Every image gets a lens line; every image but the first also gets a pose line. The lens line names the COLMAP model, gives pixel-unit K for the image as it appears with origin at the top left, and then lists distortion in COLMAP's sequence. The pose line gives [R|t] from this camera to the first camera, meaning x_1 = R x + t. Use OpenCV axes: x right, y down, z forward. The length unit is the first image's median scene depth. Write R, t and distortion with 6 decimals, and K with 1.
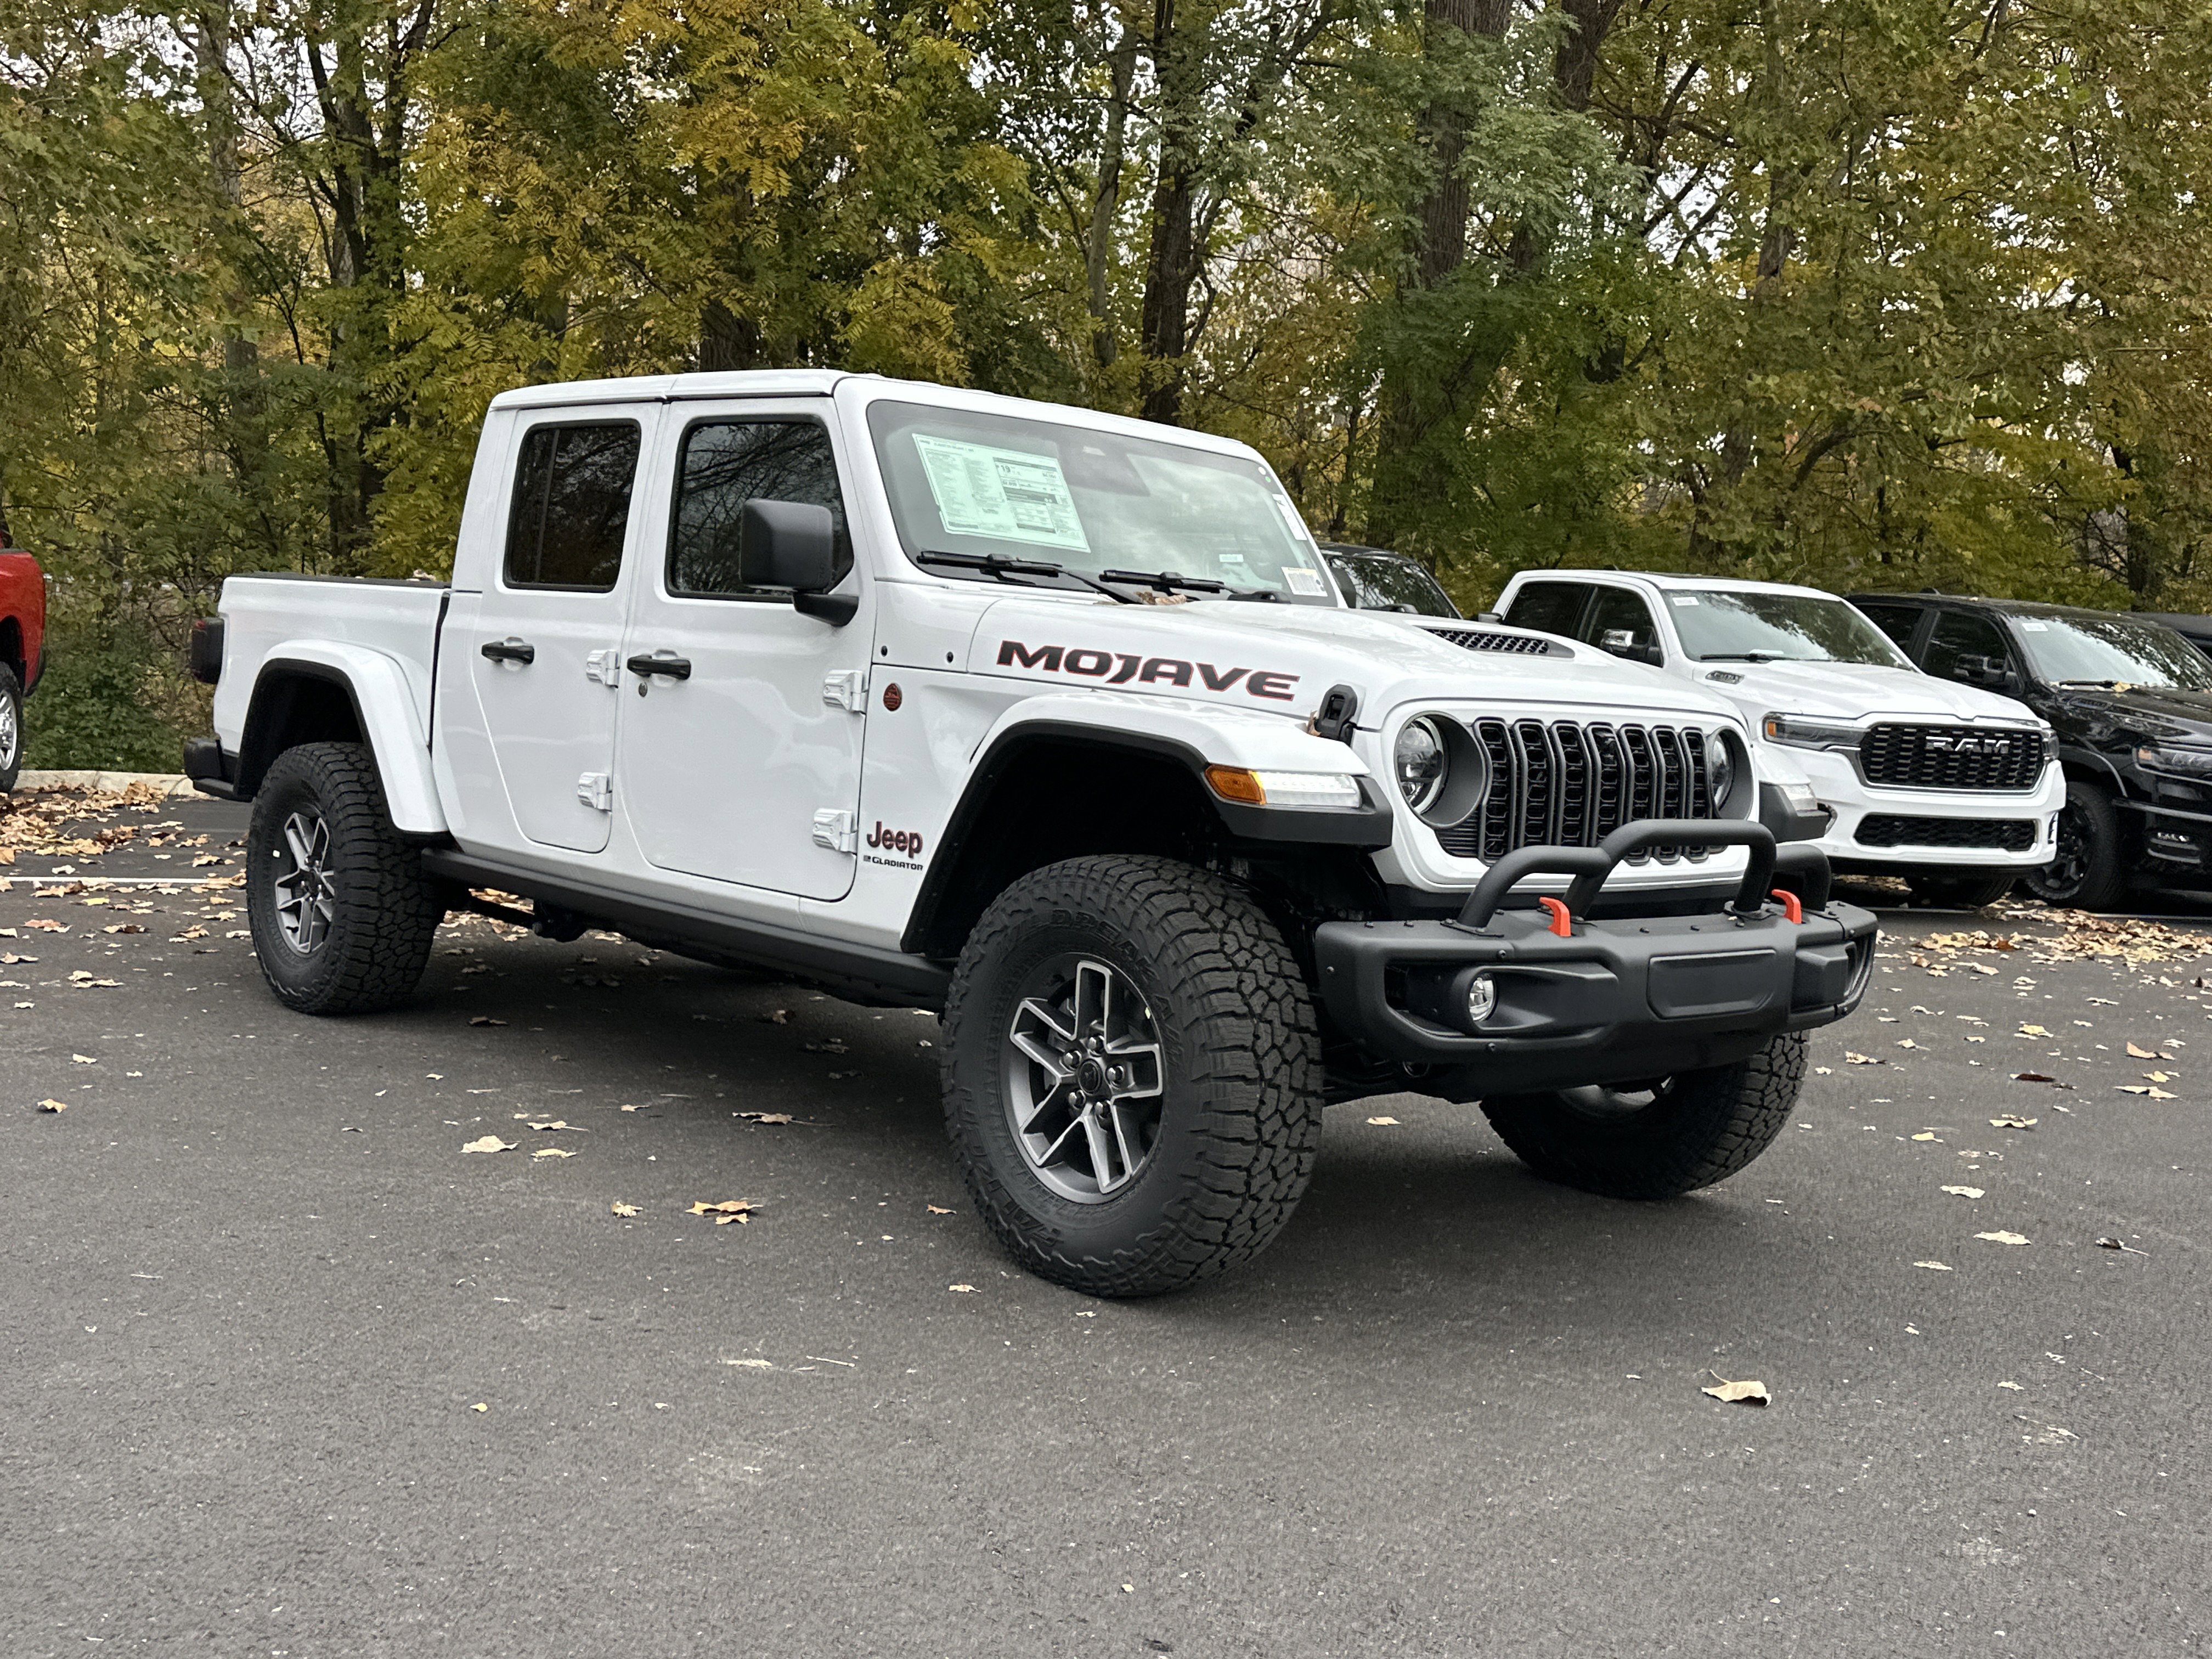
lens RADIAL K [[2187.9, 0, 1088.5], [0, 2187.9, 851.8], [0, 0, 1]] dist [0.178510, -0.341959]
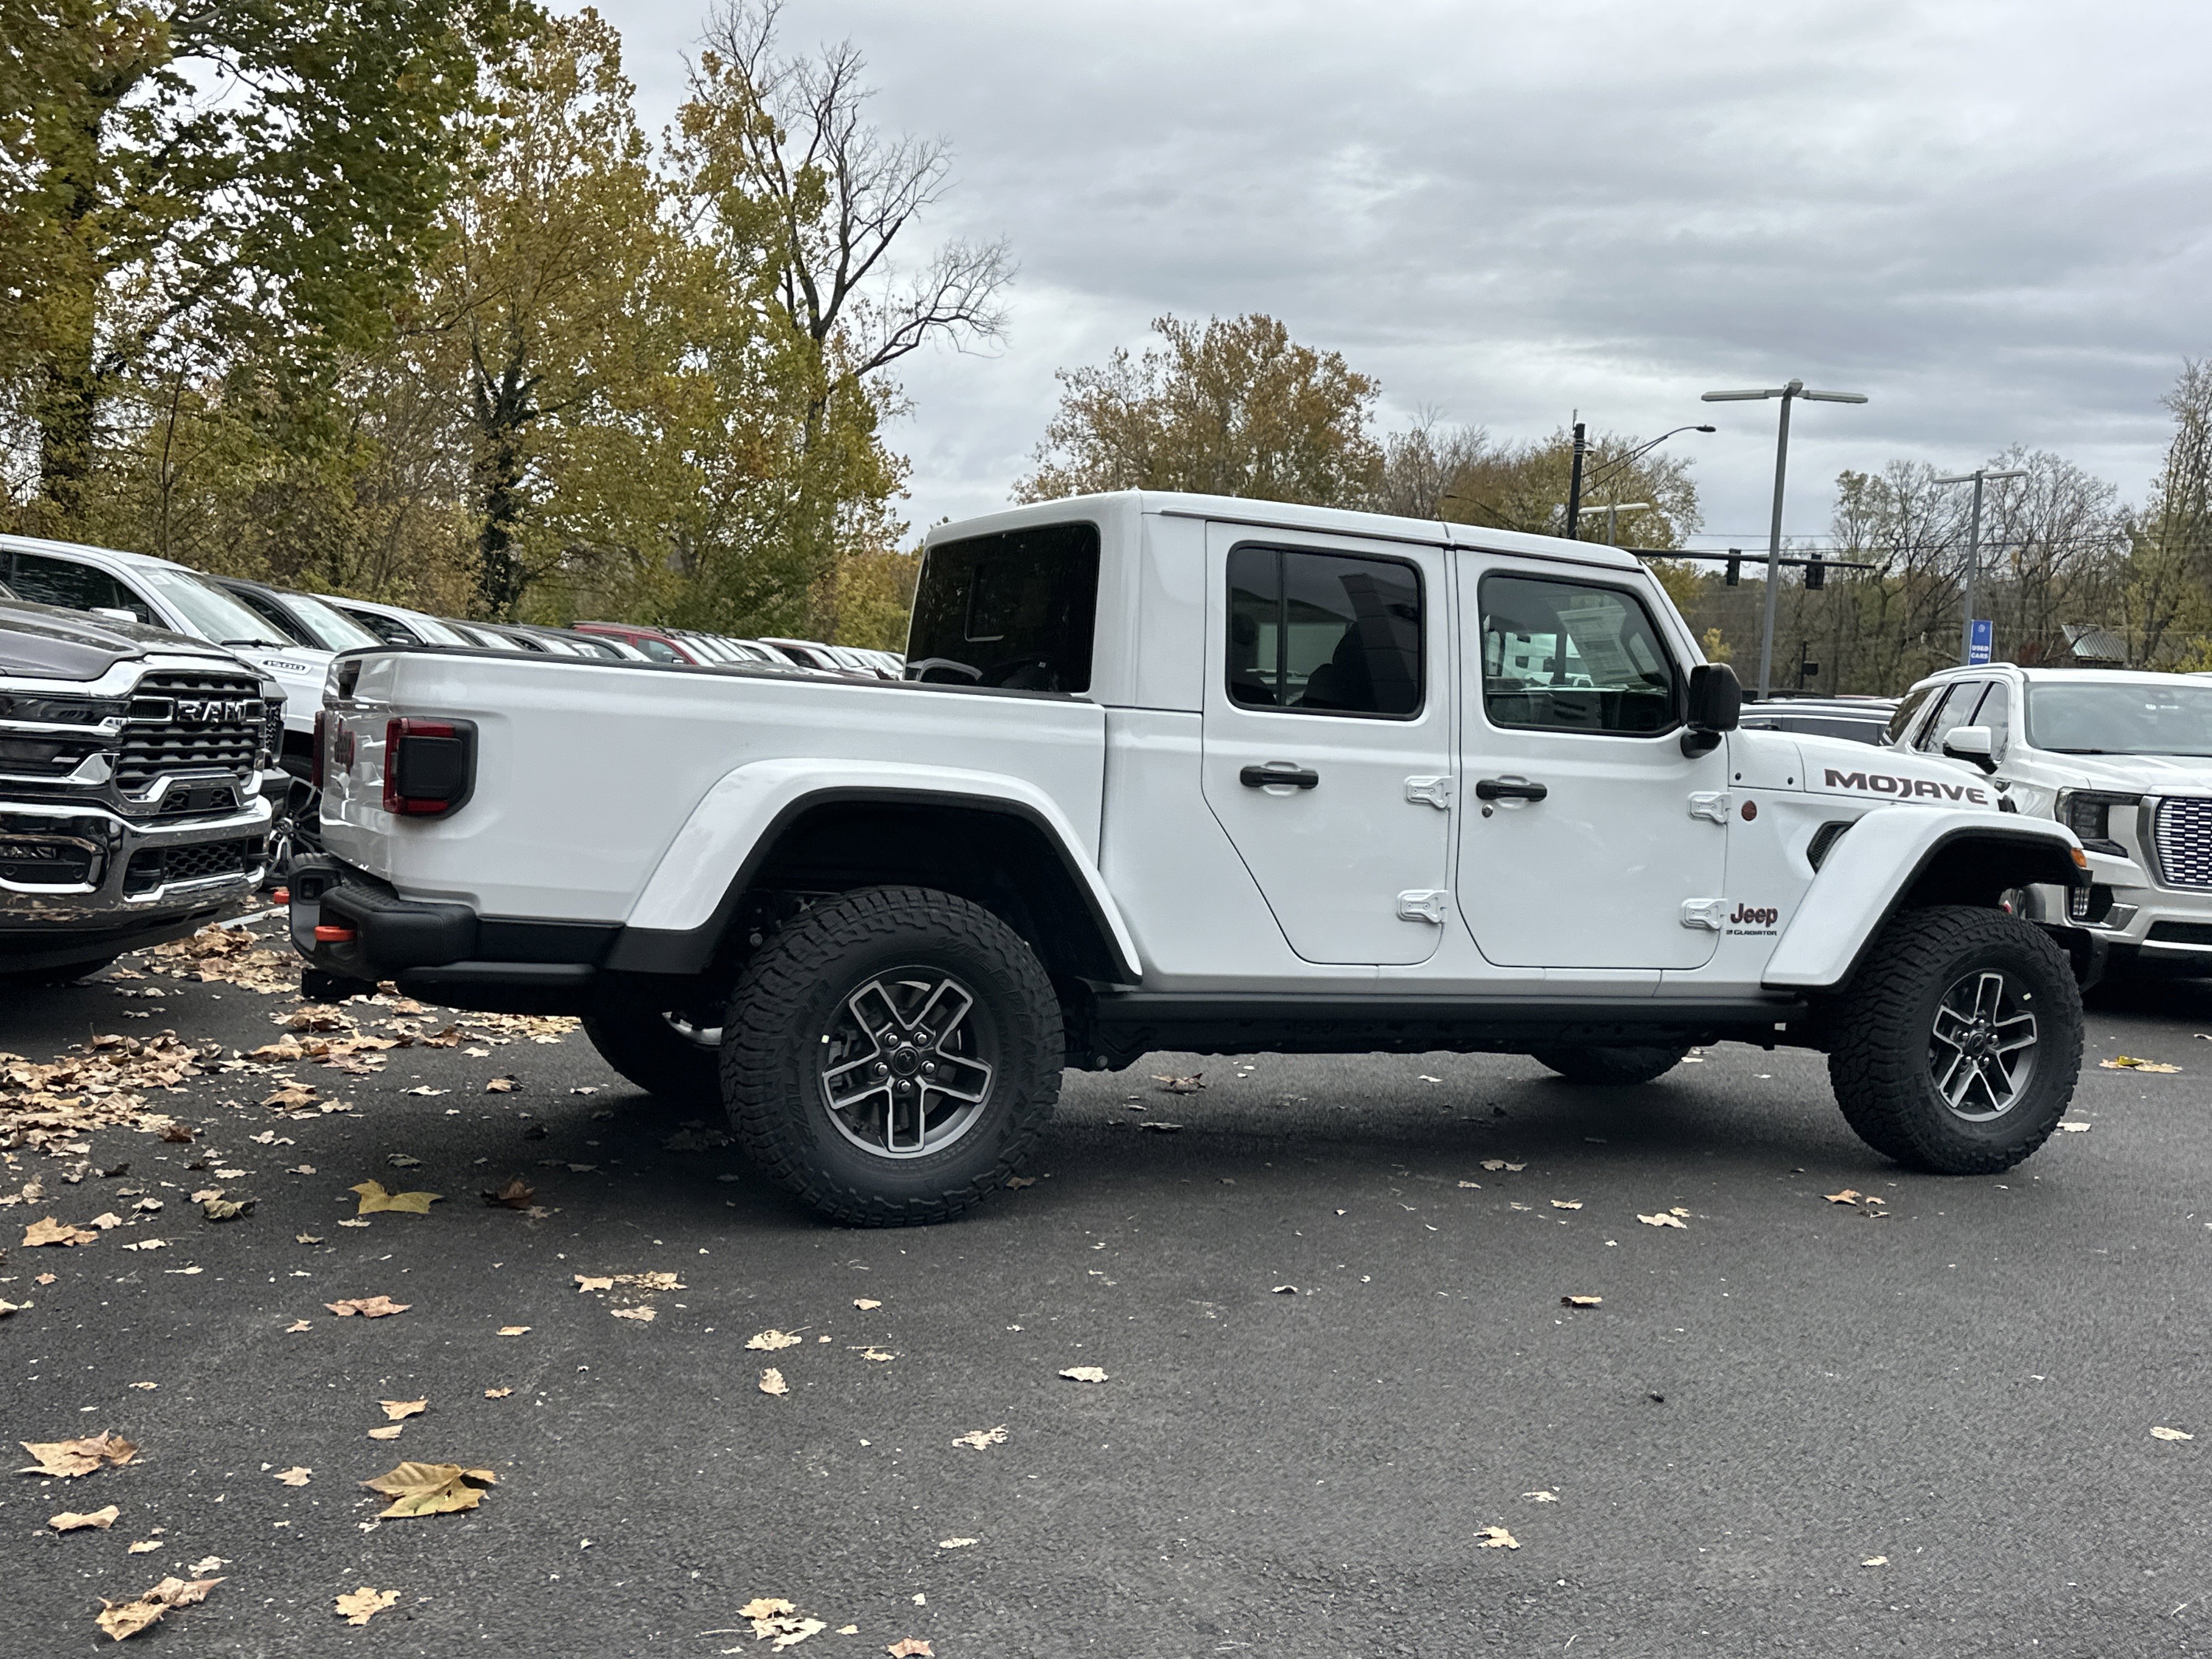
lens RADIAL K [[2185.1, 0, 1090.3], [0, 2185.1, 829.4], [0, 0, 1]] dist [0.179875, -0.352182]
pose [[0.293544, -0.086200, 0.952051, -1.495988], [0.039581, 0.996168, 0.077991, -0.180045], [-0.955126, 0.014790, 0.295831, 0.975628]]
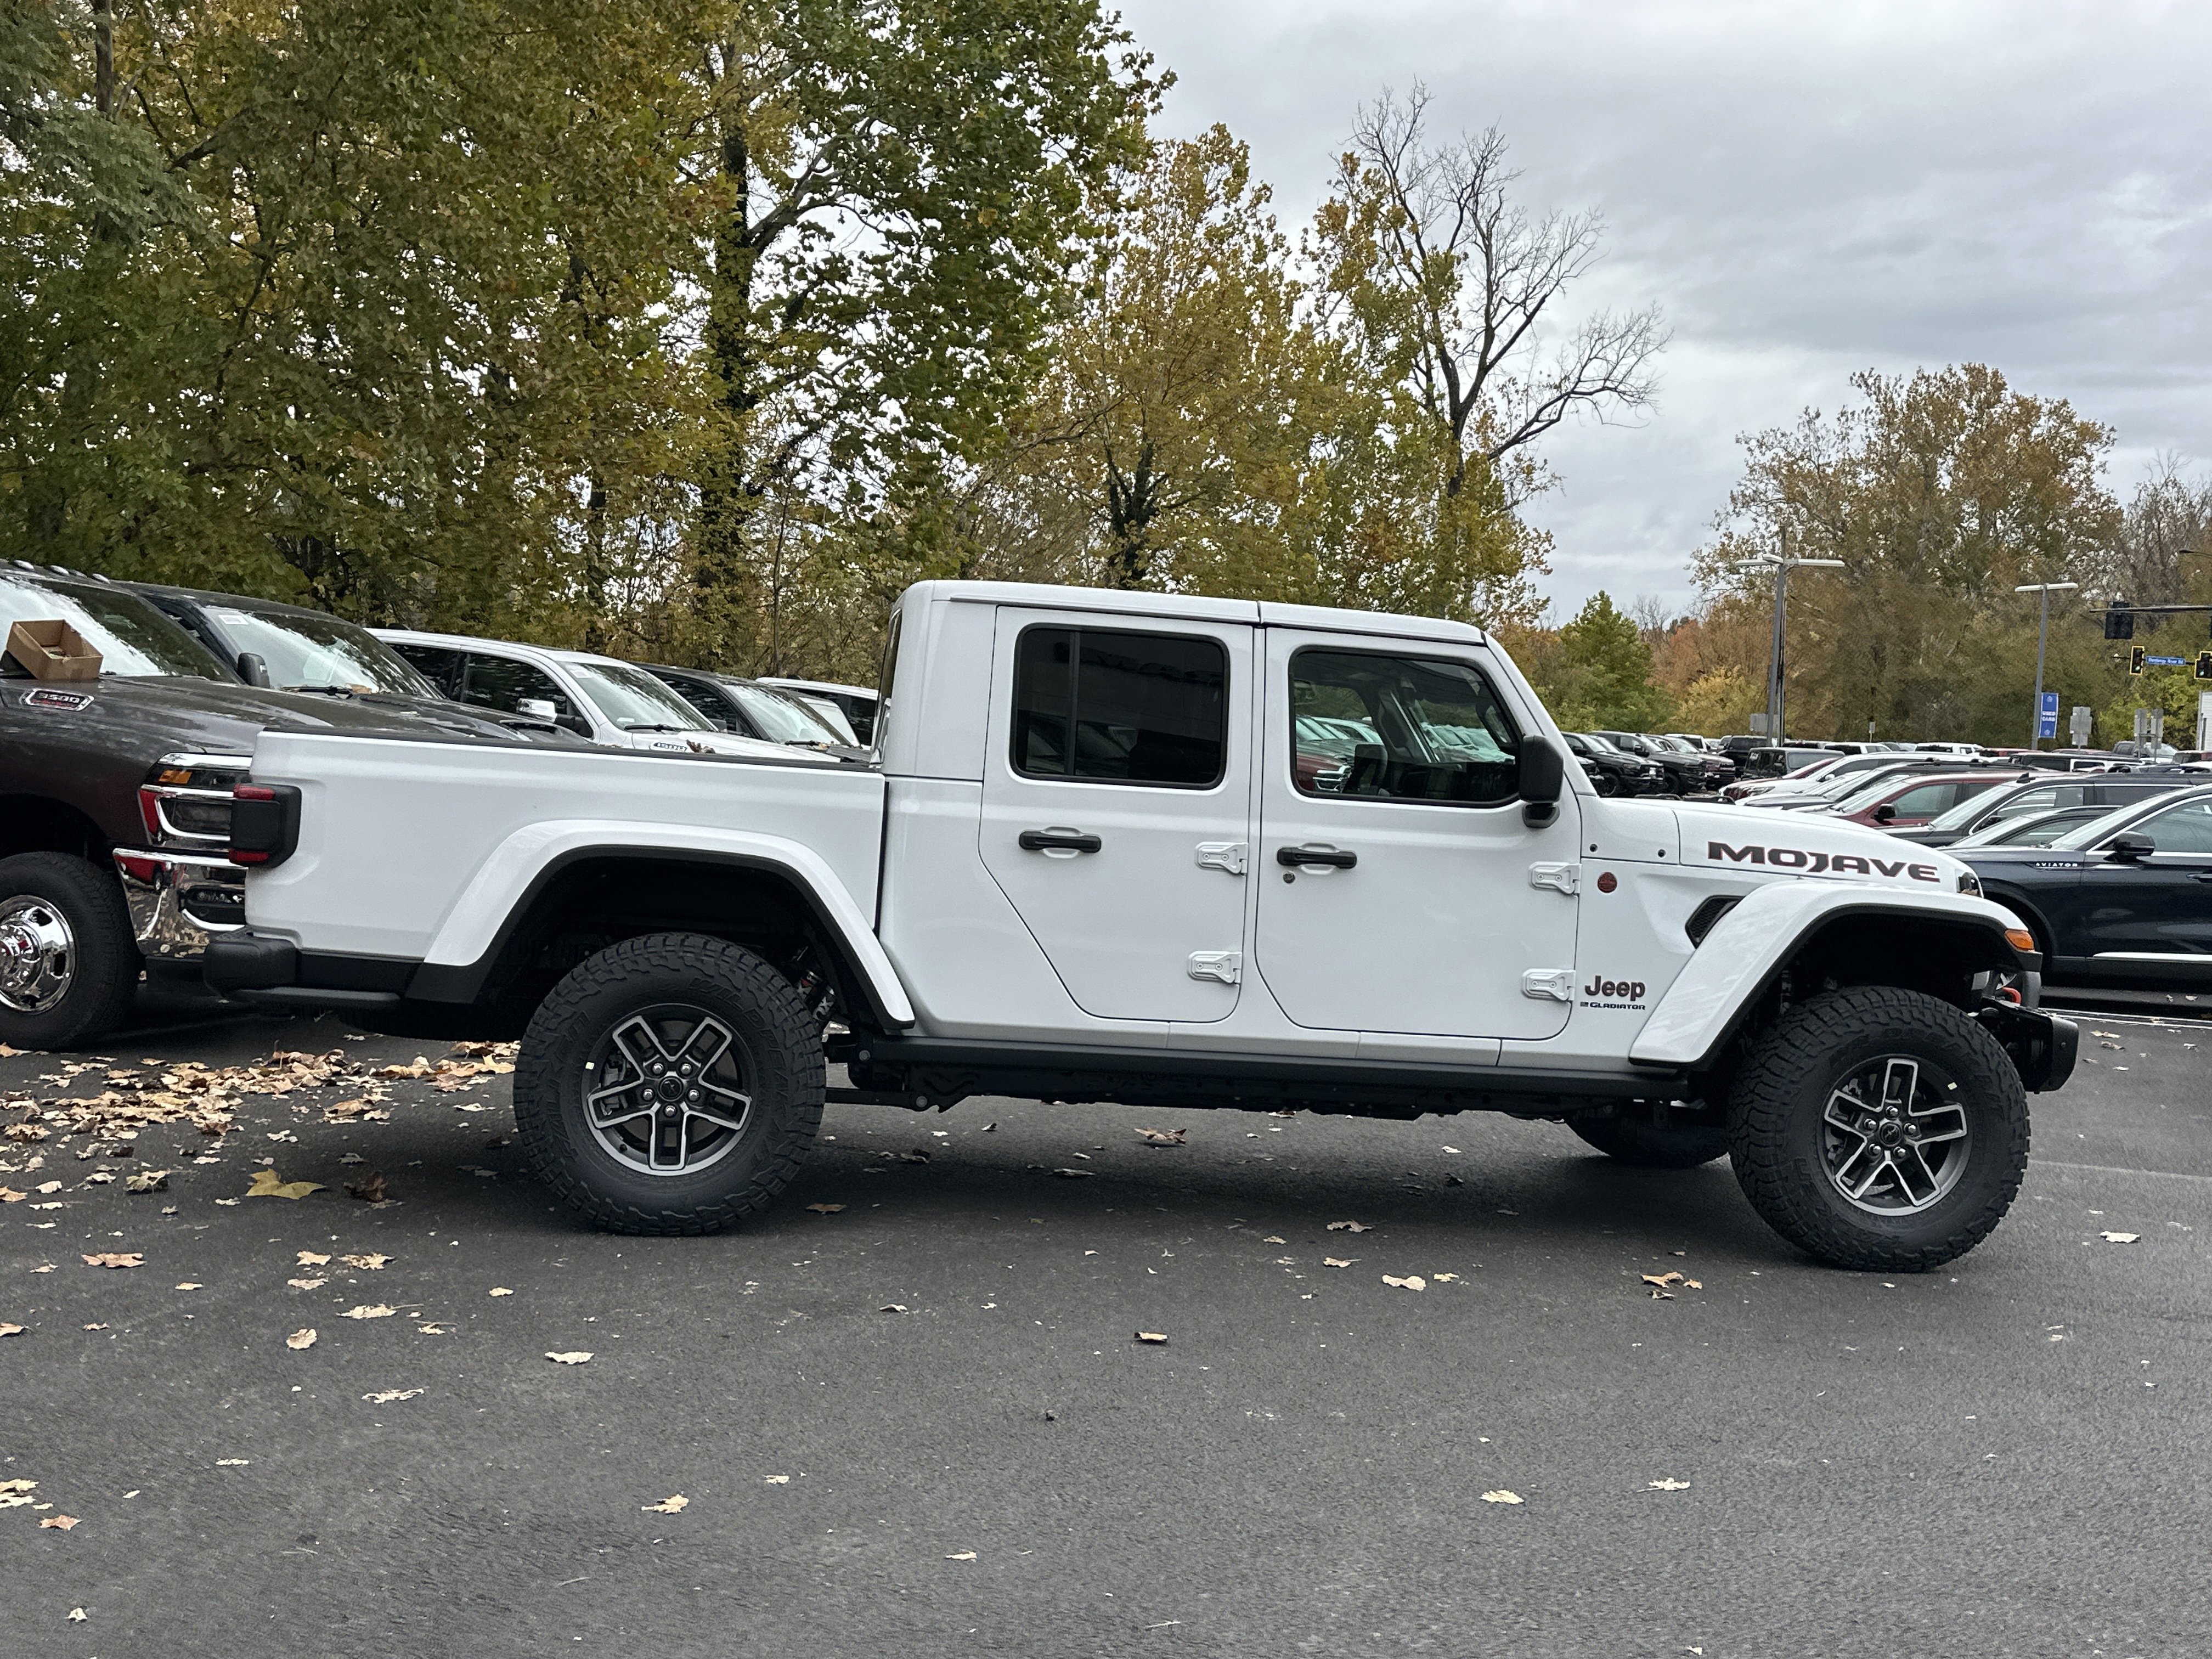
lens RADIAL K [[2185.1, 0, 1090.3], [0, 2185.1, 829.4], [0, 0, 1]] dist [0.179875, -0.352182]
pose [[0.576979, -0.048759, 0.815302, -1.358611], [0.043732, 0.998629, 0.028774, -0.154339], [-0.815588, 0.019053, 0.578320, 0.472806]]
